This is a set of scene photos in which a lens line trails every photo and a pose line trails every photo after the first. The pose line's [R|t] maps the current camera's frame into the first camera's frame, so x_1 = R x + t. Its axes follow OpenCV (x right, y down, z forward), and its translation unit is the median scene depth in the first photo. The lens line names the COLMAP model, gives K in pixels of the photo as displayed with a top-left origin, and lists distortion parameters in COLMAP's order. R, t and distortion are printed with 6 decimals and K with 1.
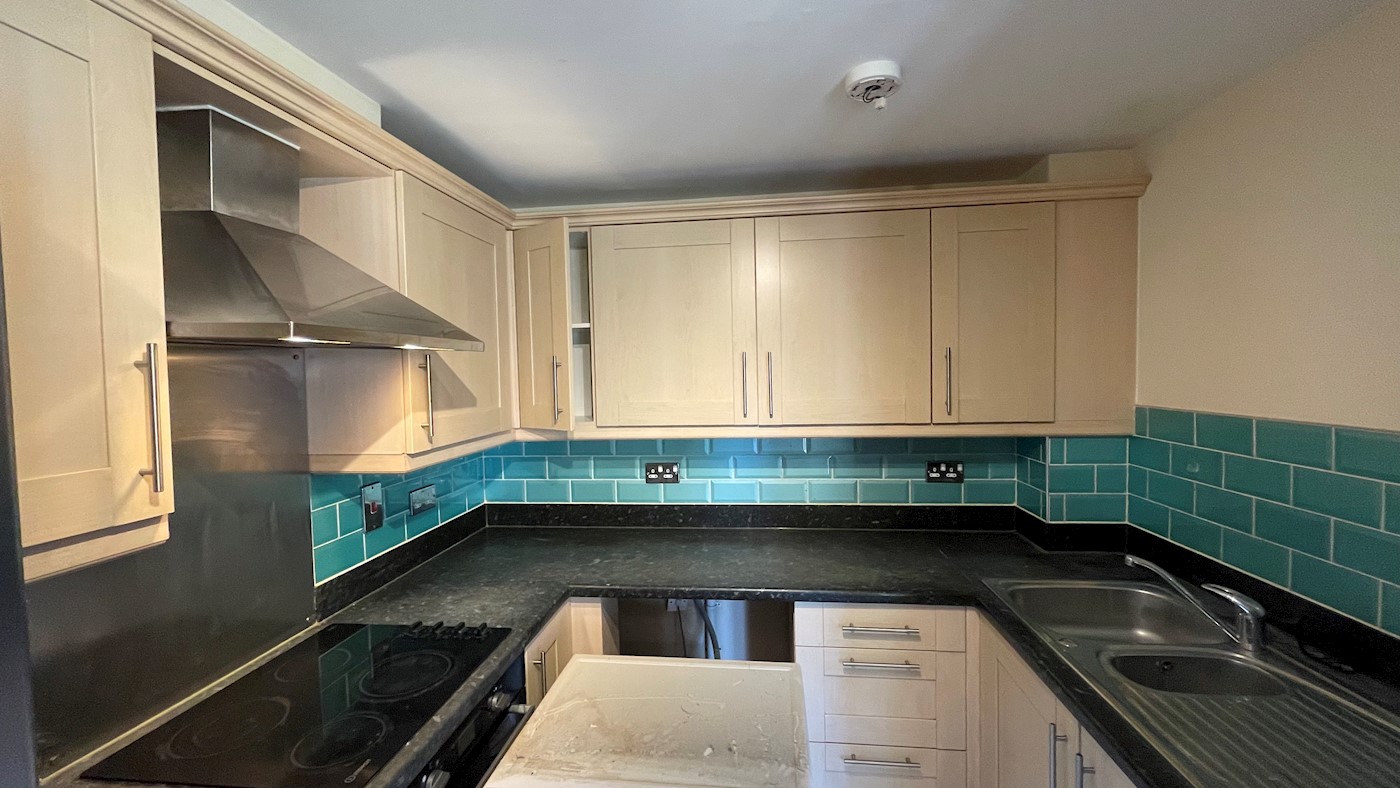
lens RADIAL K [[565.1, 0, 697.7], [0, 565.1, 390.1], [0, 0, 1]] dist [-0.008984, 0.001516]
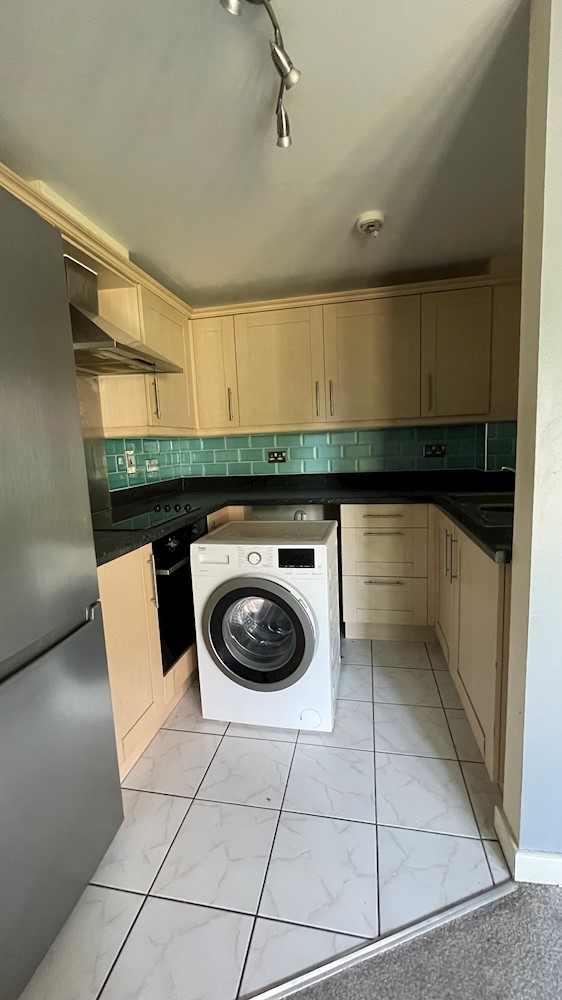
lens RADIAL K [[403.6, 0, 283.3], [0, 403.6, 499.8], [0, 0, 1]] dist [-0.008984, 0.001516]
pose [[0.996191, -0.007592, -0.086872, 0.085727], [0.016607, 0.994489, 0.103517, 0.185788], [0.085607, -0.104565, 0.990827, -0.363393]]
